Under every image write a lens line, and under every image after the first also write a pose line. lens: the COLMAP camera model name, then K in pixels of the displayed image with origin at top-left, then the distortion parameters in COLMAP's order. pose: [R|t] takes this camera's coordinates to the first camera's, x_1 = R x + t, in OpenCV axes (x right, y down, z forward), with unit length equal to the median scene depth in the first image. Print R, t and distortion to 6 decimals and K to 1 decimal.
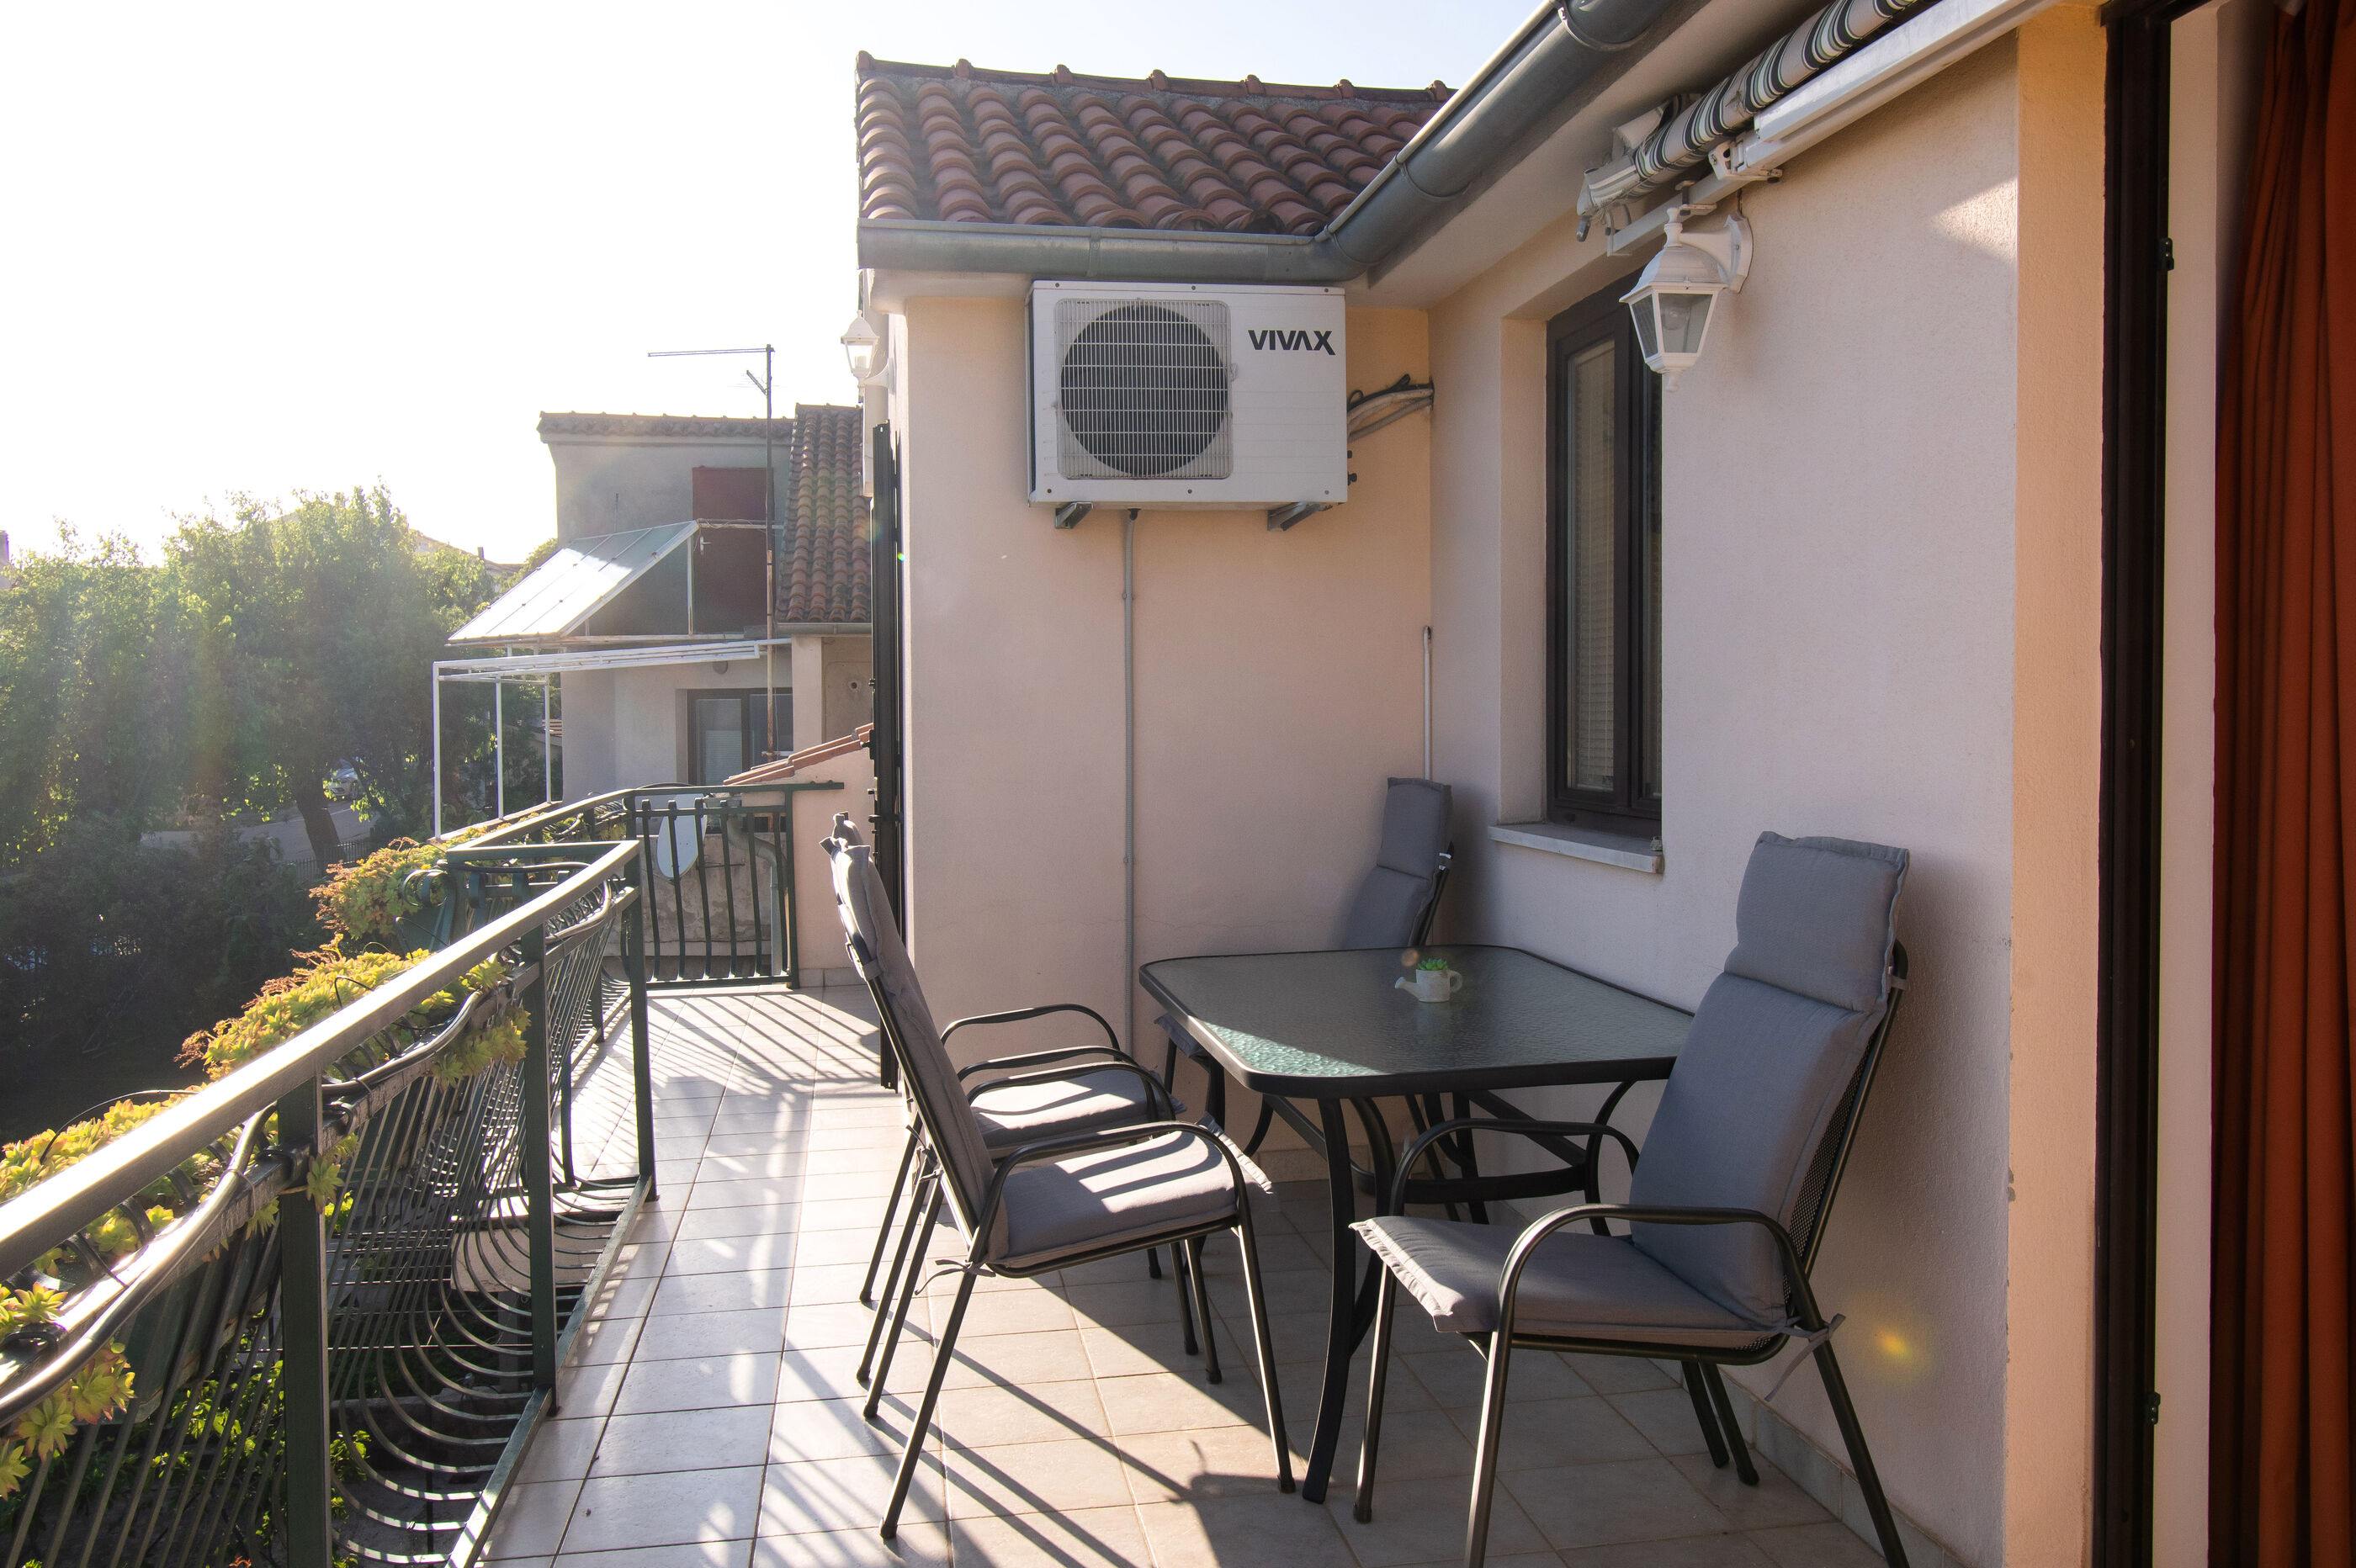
lens RADIAL K [[2046.2, 0, 1210.3], [0, 2046.2, 729.5], [0, 0, 1]] dist [0.004112, -0.014635]
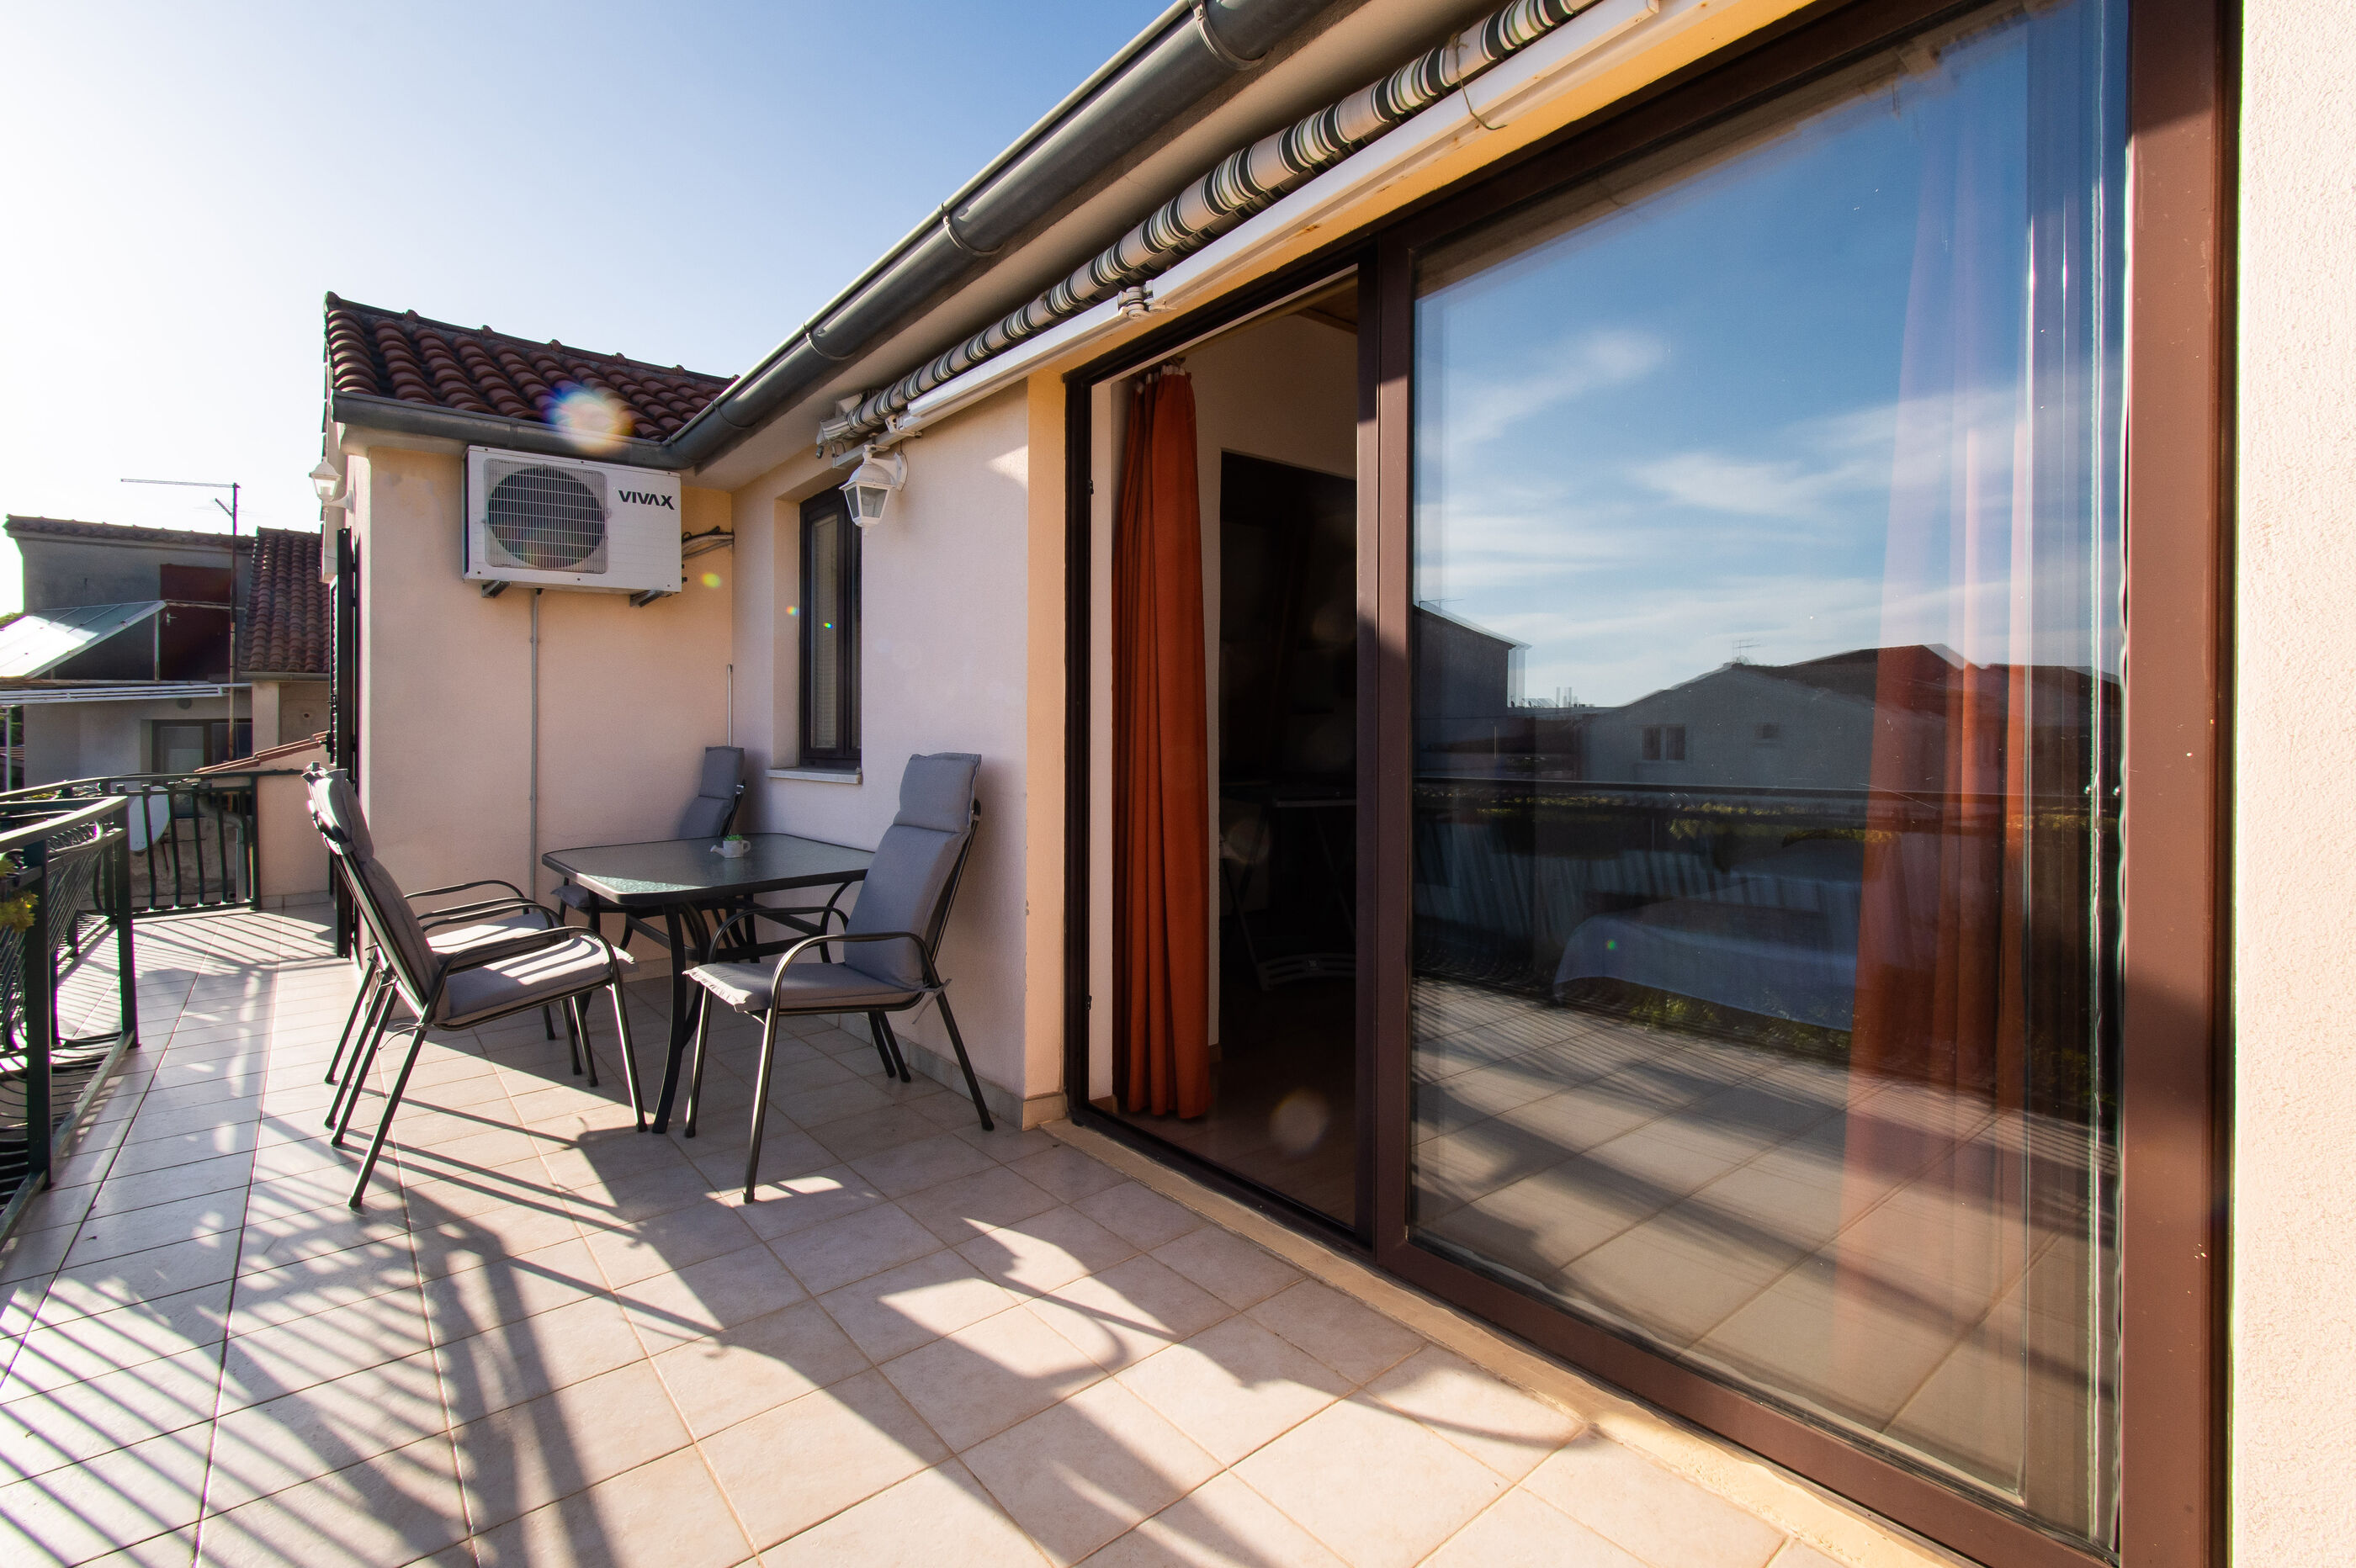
lens RADIAL K [[1059.3, 0, 1220.3], [0, 1059.3, 705.9], [0, 0, 1]] dist [0.002862, -0.001601]
pose [[0.857230, 0.008225, 0.514869, -0.007115], [0.010939, 0.999356, -0.034178, 0.032628], [-0.514818, 0.034931, 0.856588, -0.044385]]
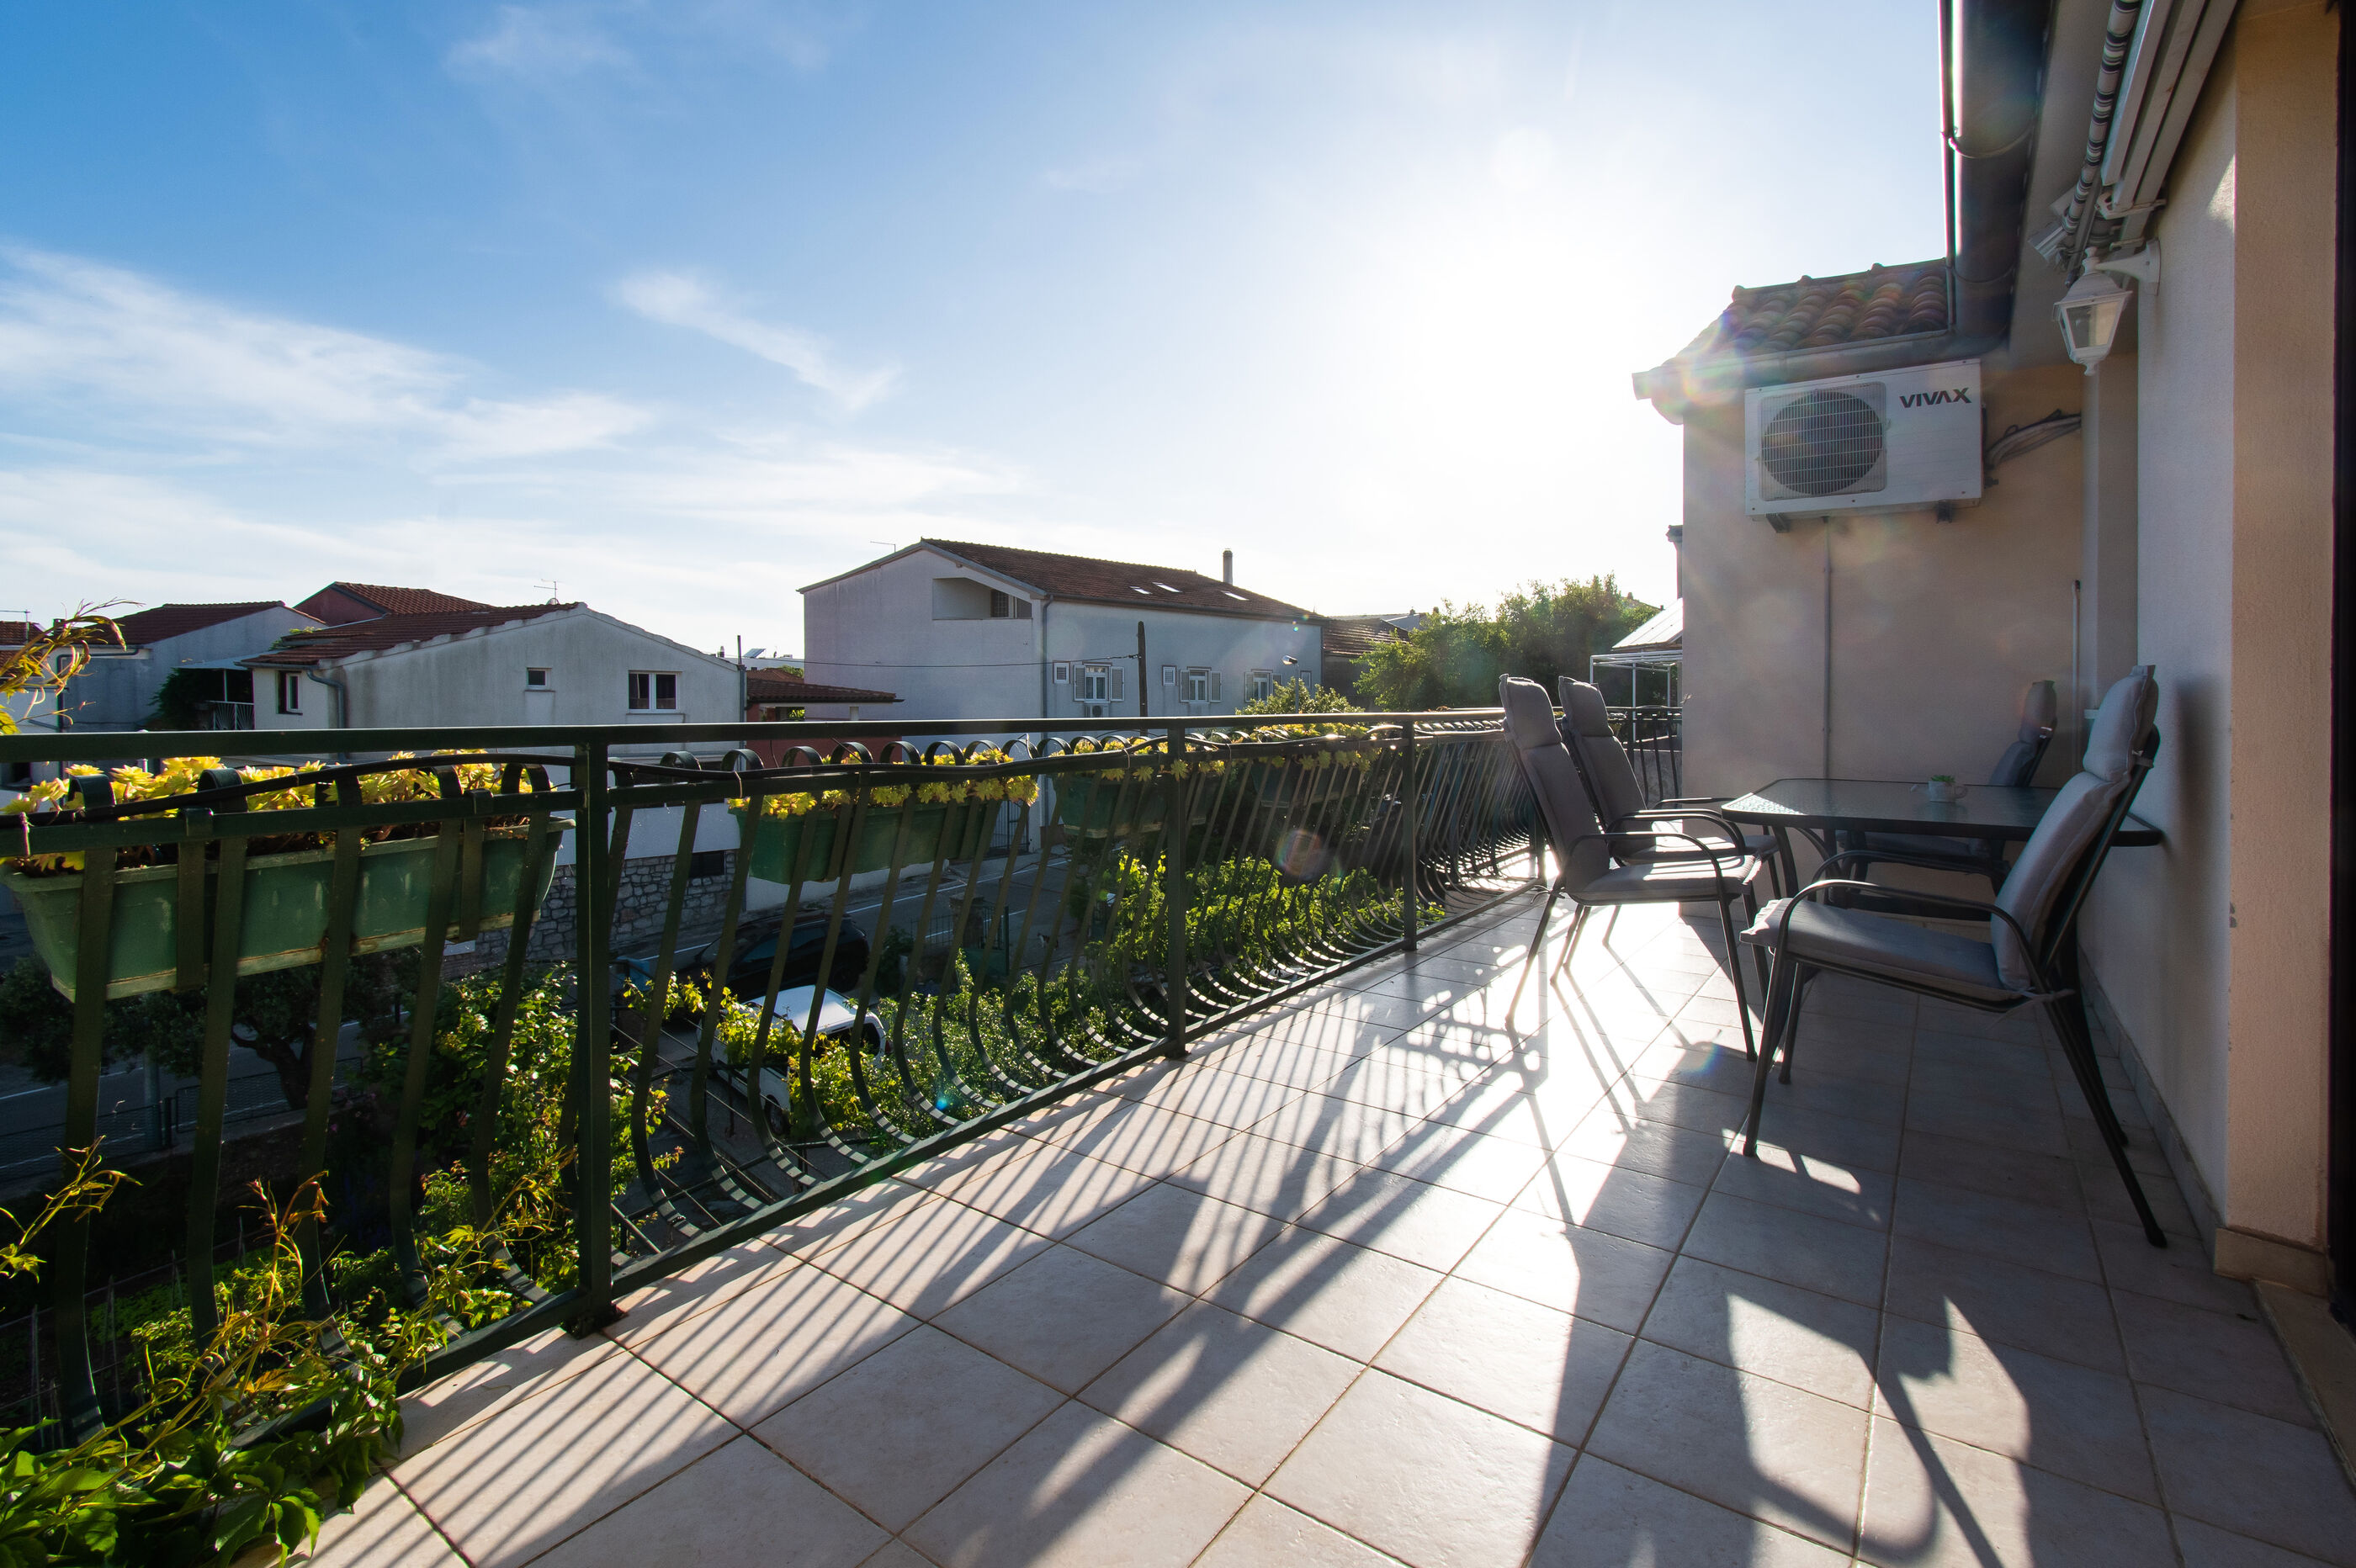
lens RADIAL K [[1059.3, 0, 1165.5], [0, 1059.3, 674.2], [0, 0, 1]] dist [0.002862, -0.001601]
pose [[0.710774, 0.006281, -0.703393, 0.247247], [-0.024107, 0.999590, -0.015435, 0.061241], [0.703008, 0.027927, 0.710634, 0.018491]]
